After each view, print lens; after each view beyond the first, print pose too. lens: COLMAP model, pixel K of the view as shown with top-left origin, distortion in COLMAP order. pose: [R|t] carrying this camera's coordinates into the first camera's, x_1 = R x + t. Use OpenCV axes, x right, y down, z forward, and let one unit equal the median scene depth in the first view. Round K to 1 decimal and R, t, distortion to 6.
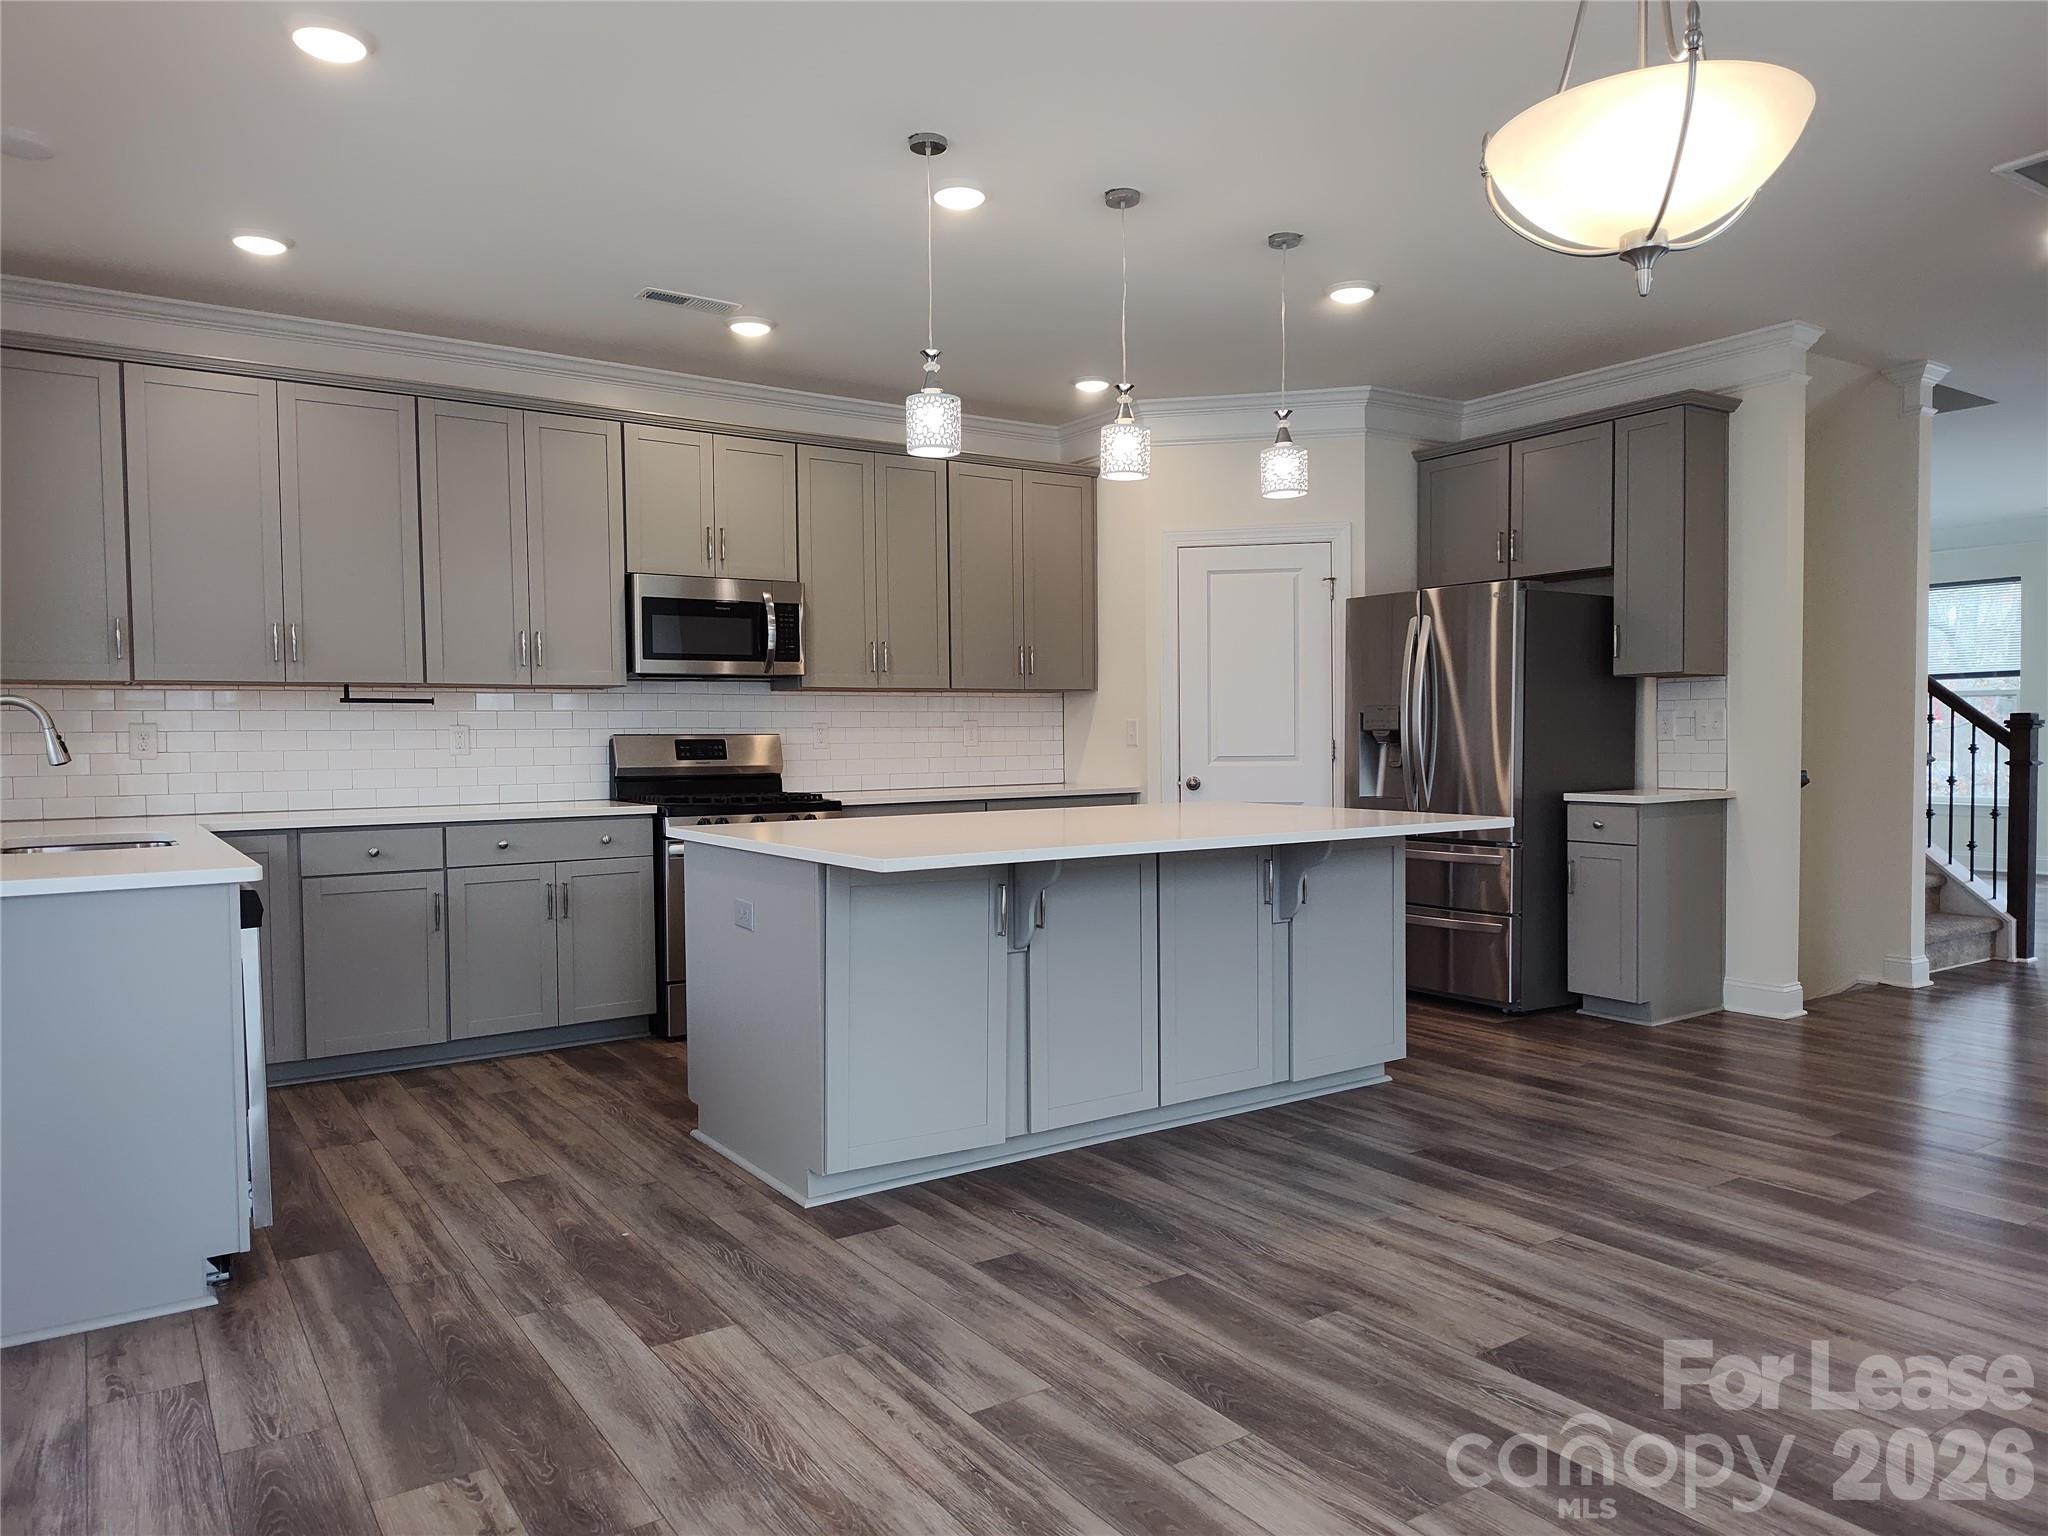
lens RADIAL K [[1383.3, 0, 1020.4], [0, 1383.3, 777.8], [0, 0, 1]] dist [0.055854, -0.058954]
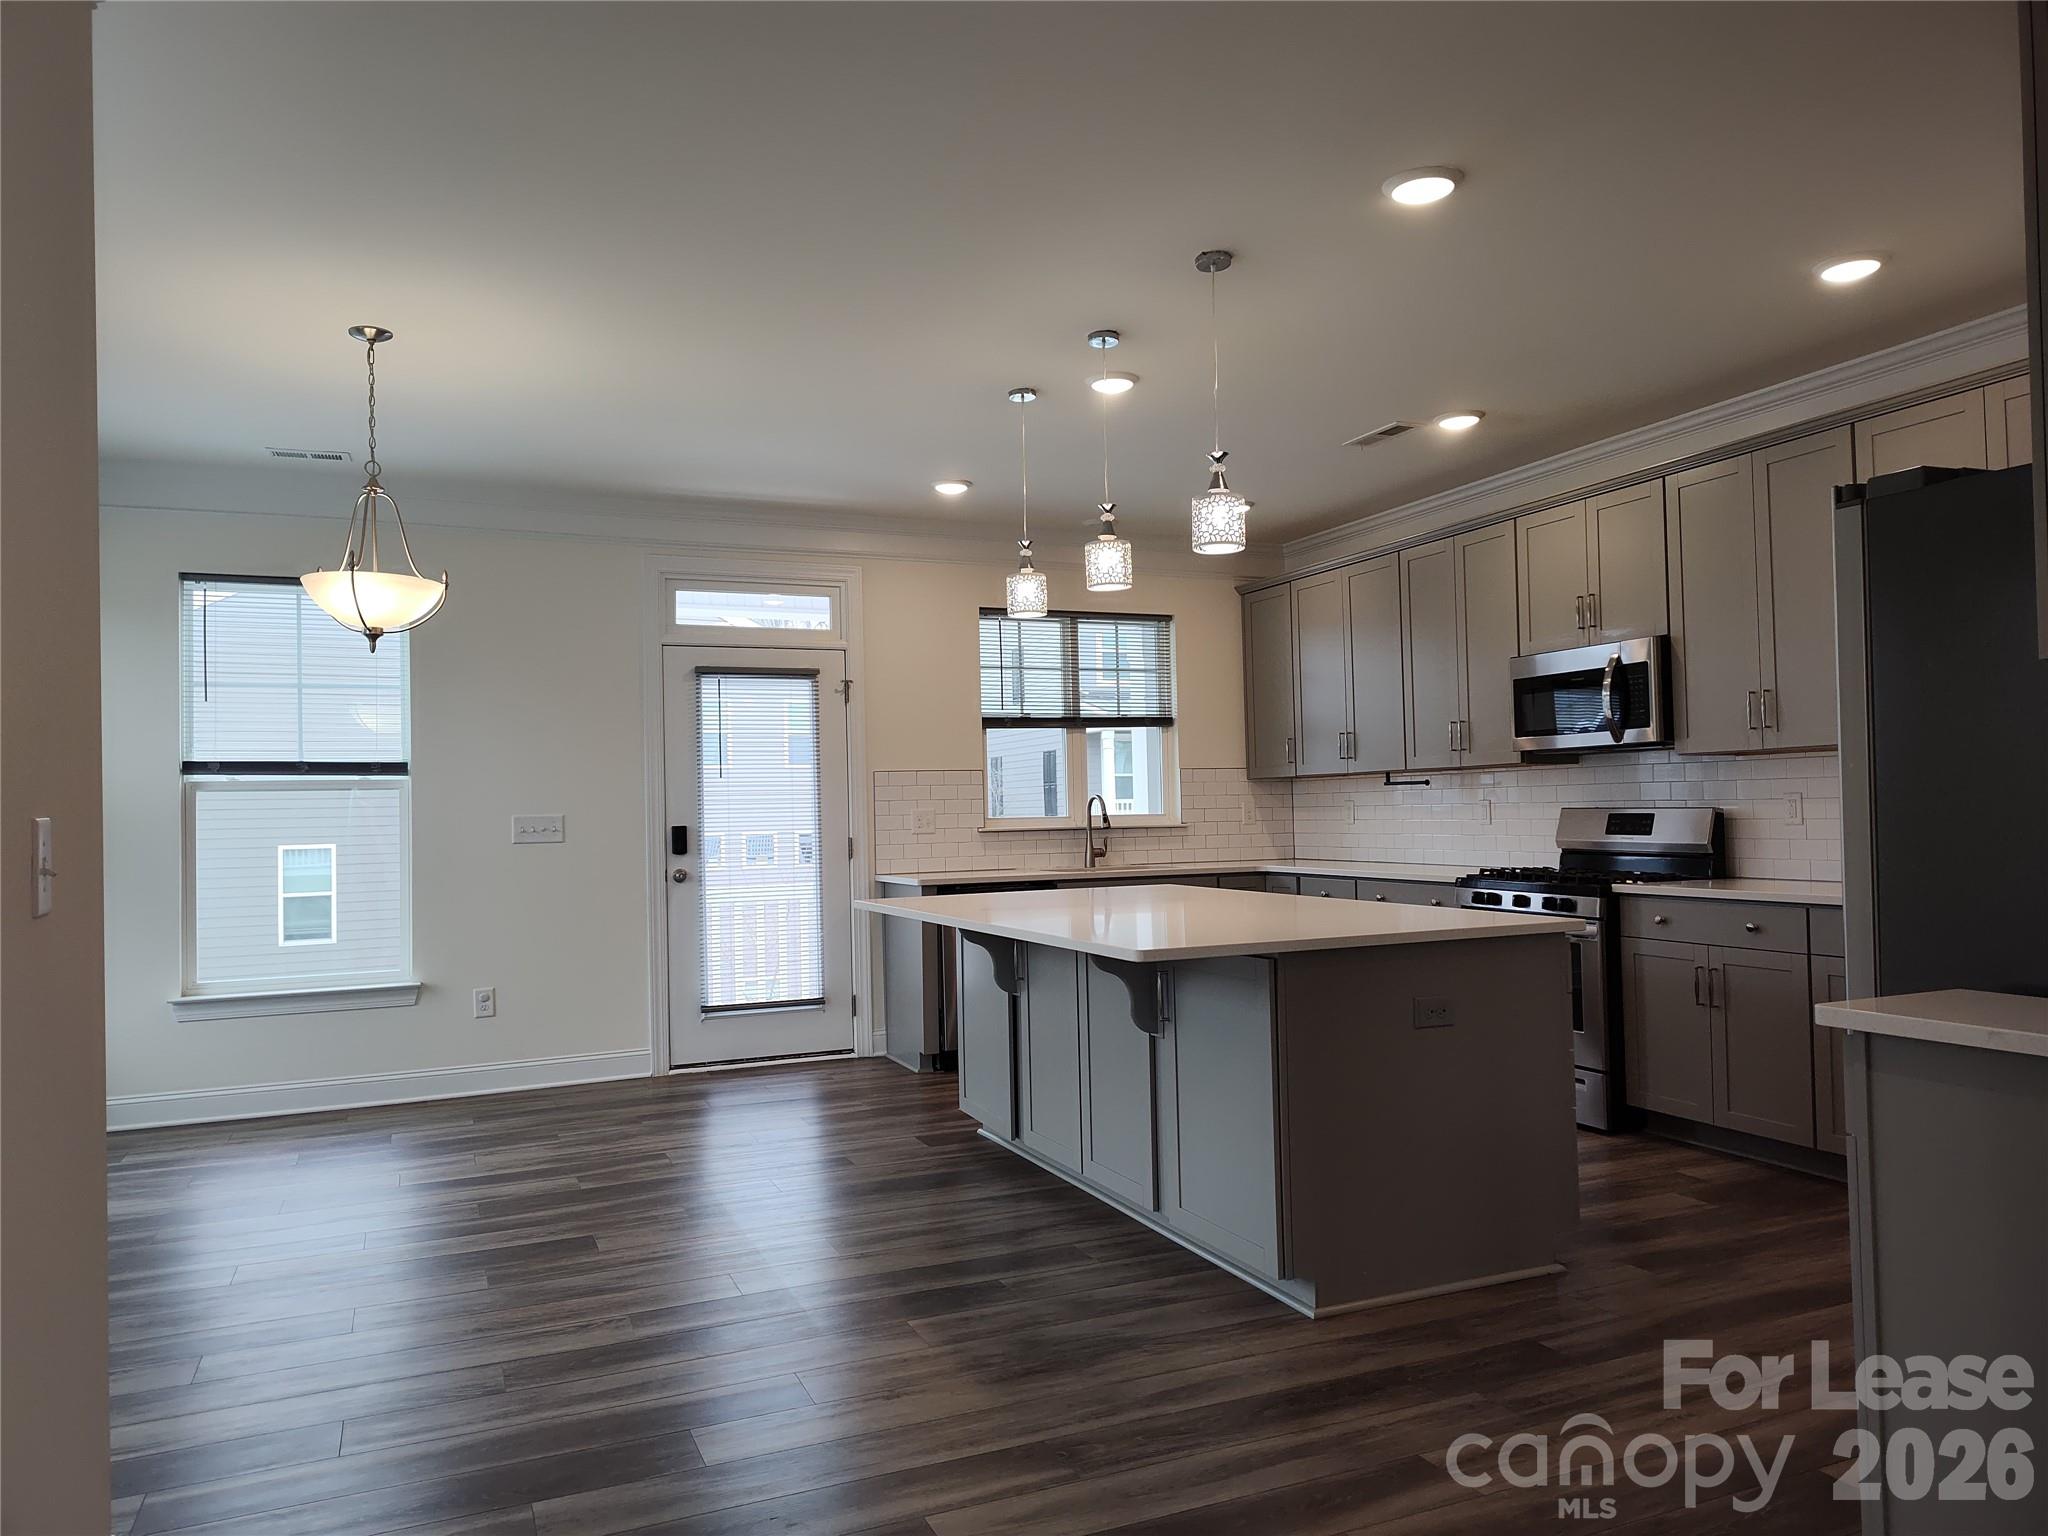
lens RADIAL K [[1383.3, 0, 1025.9], [0, 1383.3, 774.3], [0, 0, 1]] dist [0.055854, -0.058954]
pose [[-0.179910, -0.011753, -0.983613, 1.238004], [-0.008609, 0.999909, -0.010373, -0.064474], [0.983645, 0.006602, -0.179994, 1.217597]]
